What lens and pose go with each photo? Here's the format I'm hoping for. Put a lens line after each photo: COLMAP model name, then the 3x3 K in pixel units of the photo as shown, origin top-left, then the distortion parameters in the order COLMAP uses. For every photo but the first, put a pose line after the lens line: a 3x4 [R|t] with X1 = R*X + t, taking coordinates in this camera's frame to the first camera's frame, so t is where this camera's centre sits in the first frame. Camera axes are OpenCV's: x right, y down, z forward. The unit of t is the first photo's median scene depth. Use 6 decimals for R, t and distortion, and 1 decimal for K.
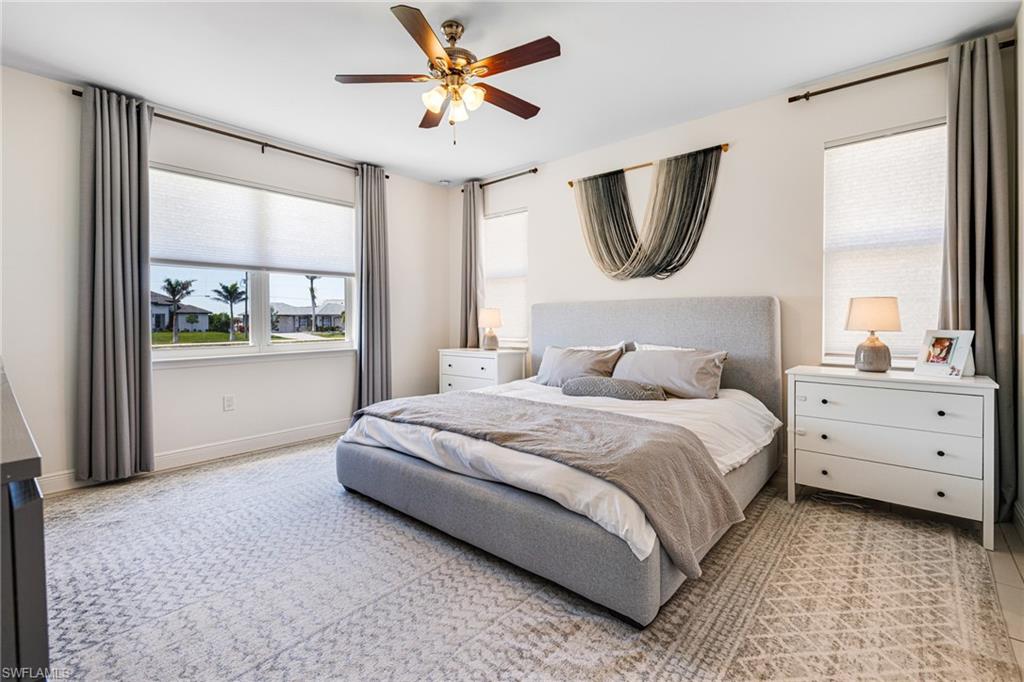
lens RADIAL K [[450.3, 0, 512.4], [0, 450.3, 330.2], [0, 0, 1]] dist [-0.002829, -0.000451]
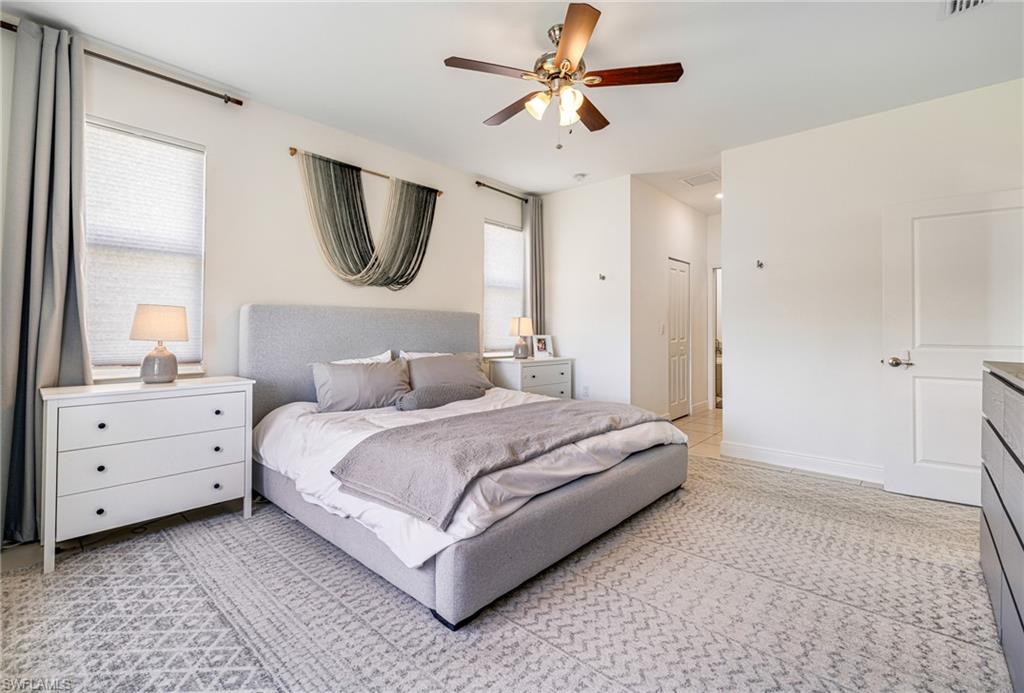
lens RADIAL K [[460.2, 0, 513.1], [0, 460.2, 322.7], [0, 0, 1]] dist [0.019184, 0.000413]
pose [[0.017473, 0.018733, 0.999672, -0.794556], [0.018626, 0.999645, -0.019058, -0.013601], [-0.999674, 0.018952, 0.017118, 0.760465]]
